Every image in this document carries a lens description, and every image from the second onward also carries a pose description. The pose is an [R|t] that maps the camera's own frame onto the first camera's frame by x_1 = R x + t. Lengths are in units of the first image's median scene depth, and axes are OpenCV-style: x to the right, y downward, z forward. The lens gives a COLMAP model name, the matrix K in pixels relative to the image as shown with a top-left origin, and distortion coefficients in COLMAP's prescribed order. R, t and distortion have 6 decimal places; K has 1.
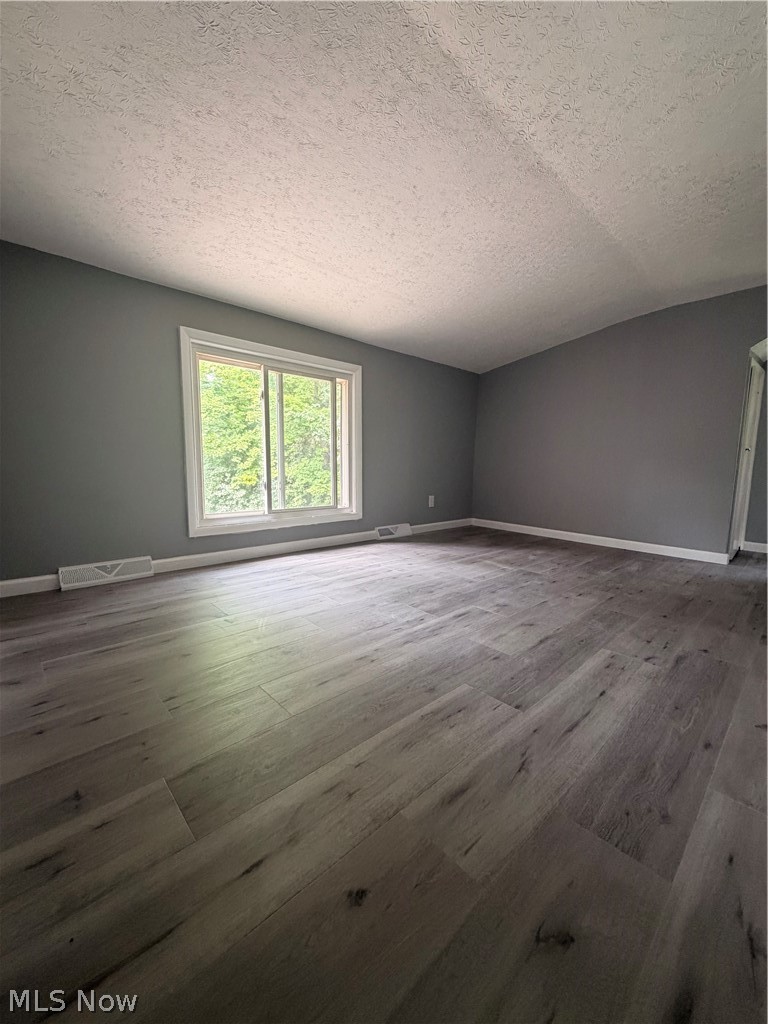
lens RADIAL K [[407.5, 0, 382.1], [0, 407.5, 513.9], [0, 0, 1]] dist [0.001864, 0.000627]
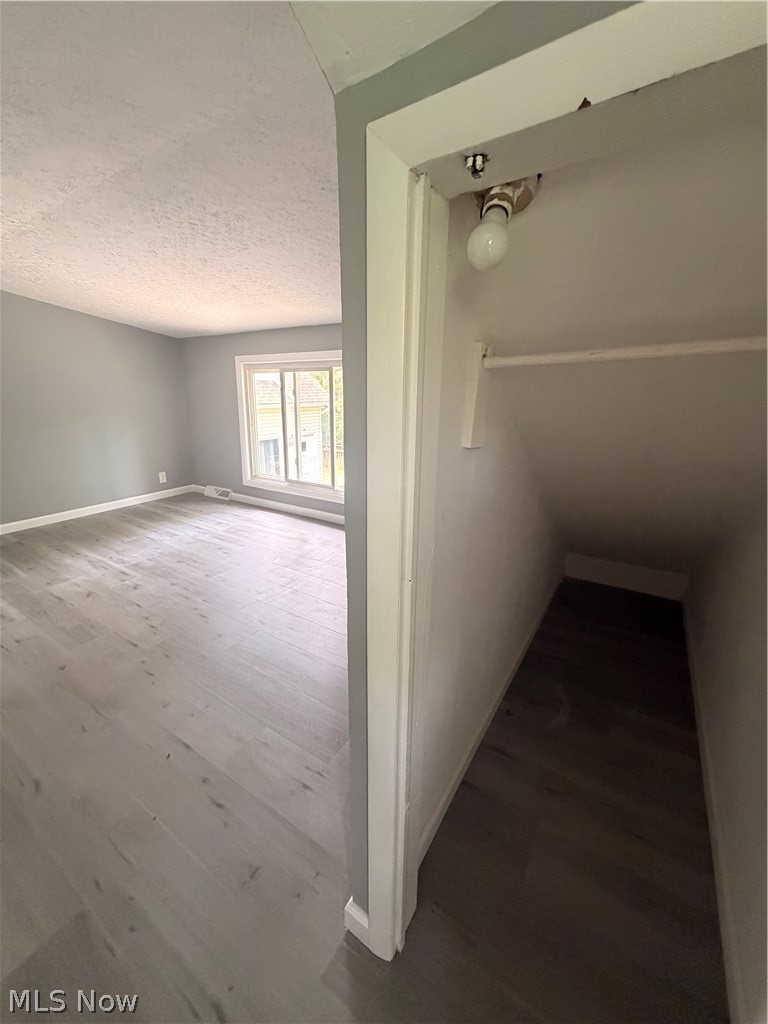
lens RADIAL K [[407.5, 0, 380.4], [0, 407.5, 510.8], [0, 0, 1]] dist [0.001864, 0.000627]
pose [[0.240491, 0.262889, -0.934373, 1.470102], [-0.123612, 0.963082, 0.239151, -0.361760], [0.962748, 0.057986, 0.264109, 1.283784]]
